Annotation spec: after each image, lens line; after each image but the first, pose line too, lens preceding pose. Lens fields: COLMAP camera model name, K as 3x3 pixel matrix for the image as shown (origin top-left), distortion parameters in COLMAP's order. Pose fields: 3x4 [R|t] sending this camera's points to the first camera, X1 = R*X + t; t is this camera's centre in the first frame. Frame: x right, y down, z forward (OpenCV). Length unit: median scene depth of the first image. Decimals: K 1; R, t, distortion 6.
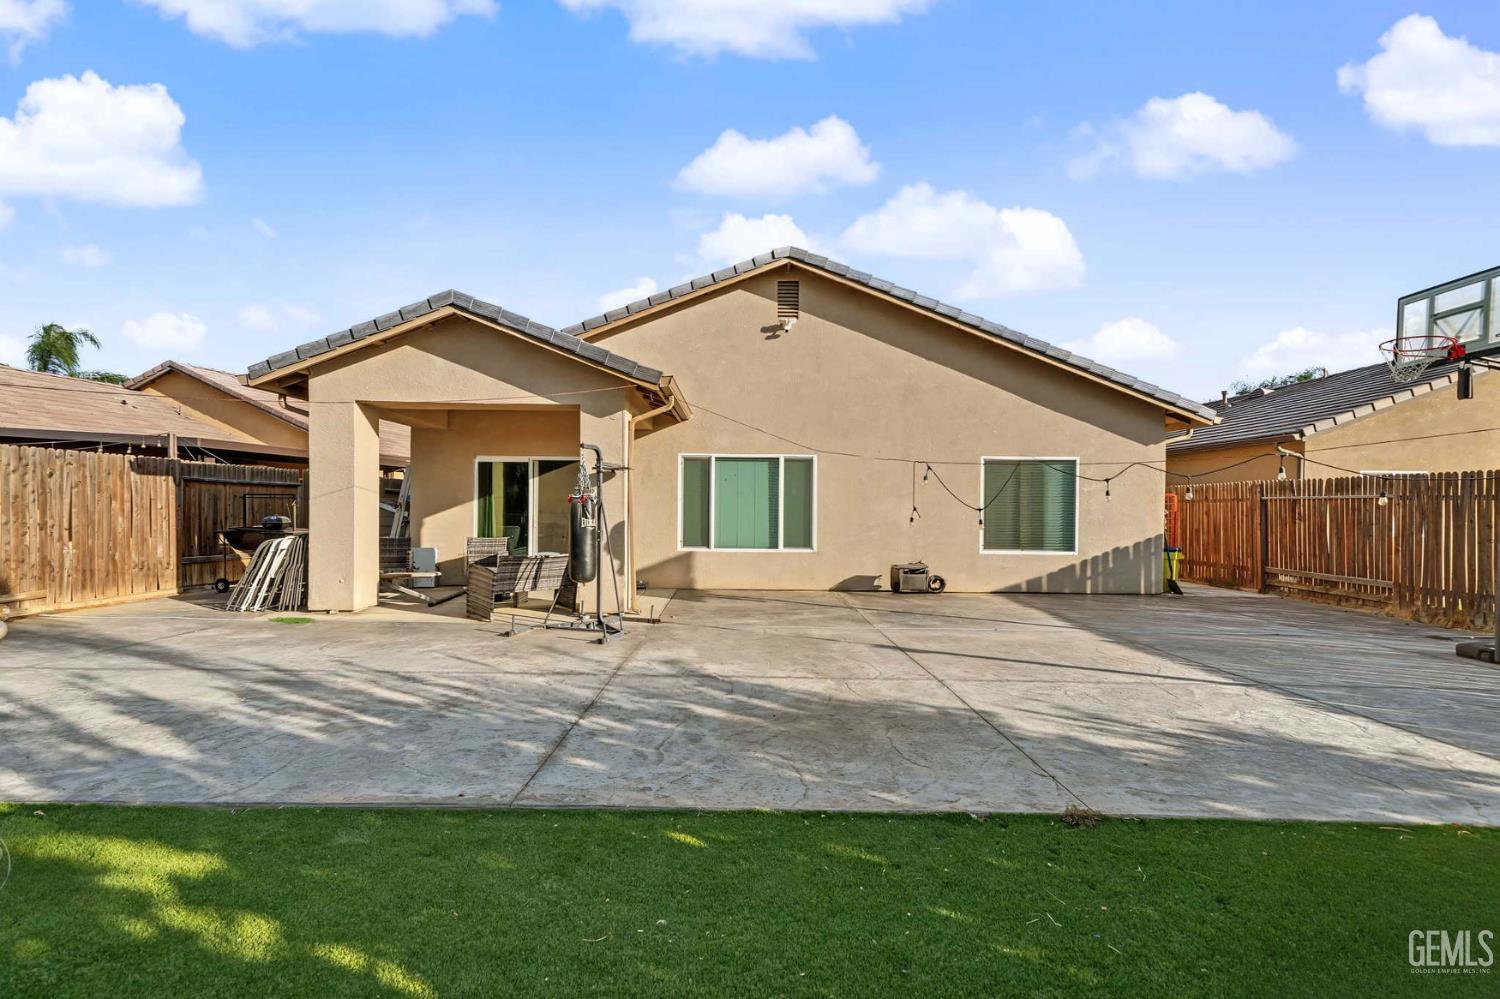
lens RADIAL K [[680.5, 0, 741.8], [0, 680.5, 499.4], [0, 0, 1]] dist [0.002246, 0.002180]
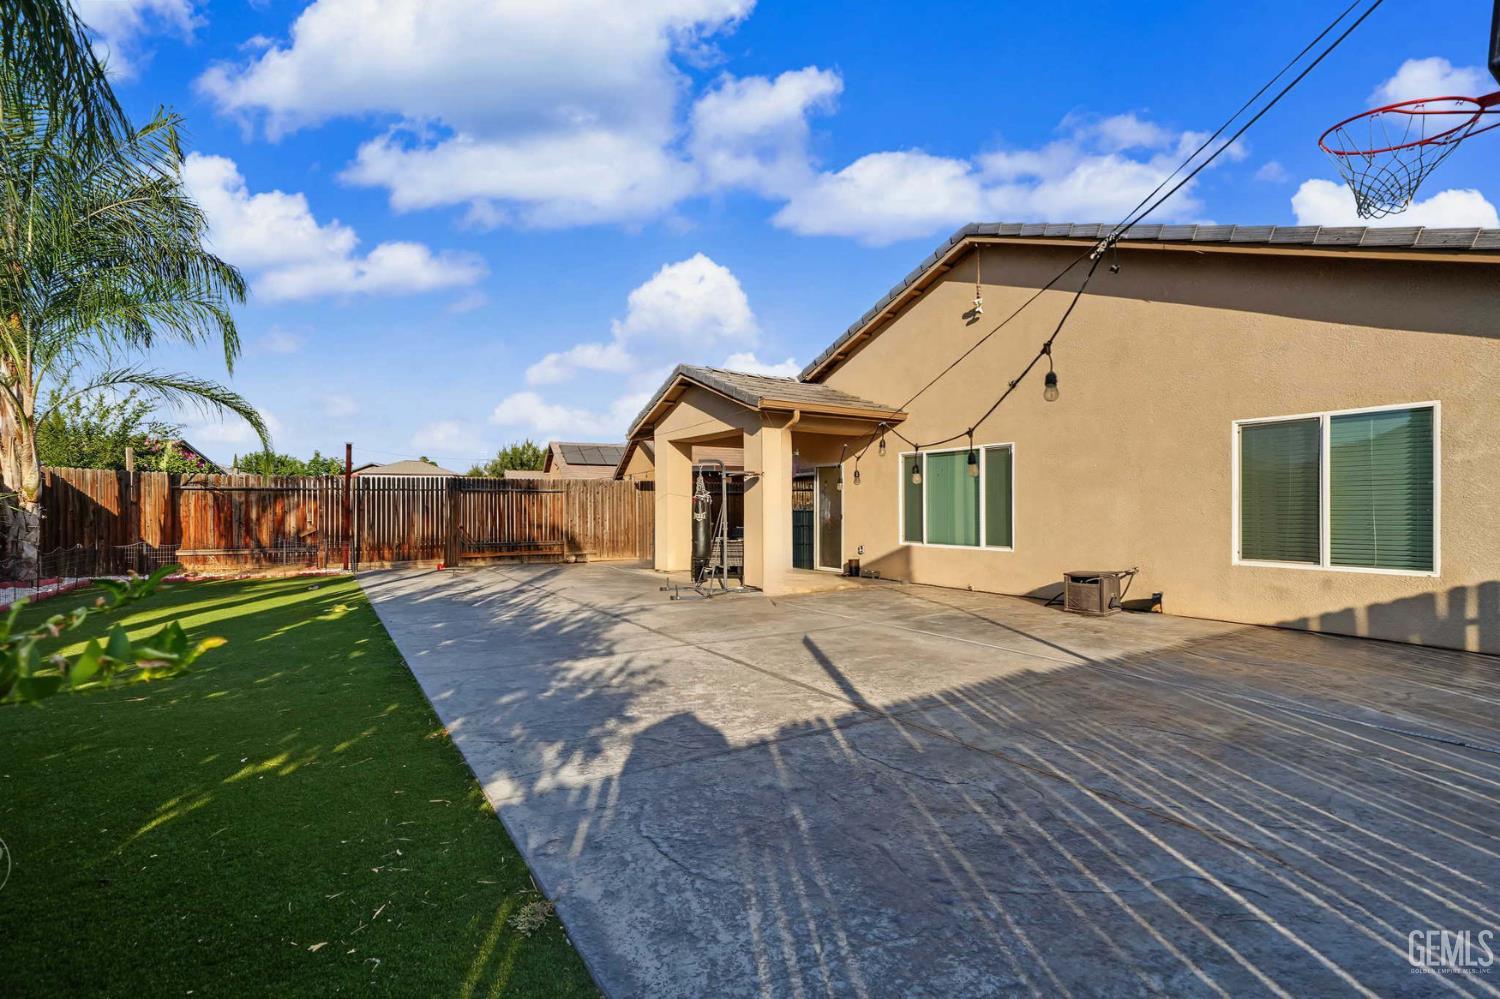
lens RADIAL K [[680.5, 0, 738.2], [0, 680.5, 508.6], [0, 0, 1]] dist [0.002246, 0.002180]
pose [[0.527050, -0.012177, -0.849747, 0.674561], [0.013631, 0.999890, -0.005874, 0.021567], [0.849725, -0.008487, 0.527158, 0.224714]]
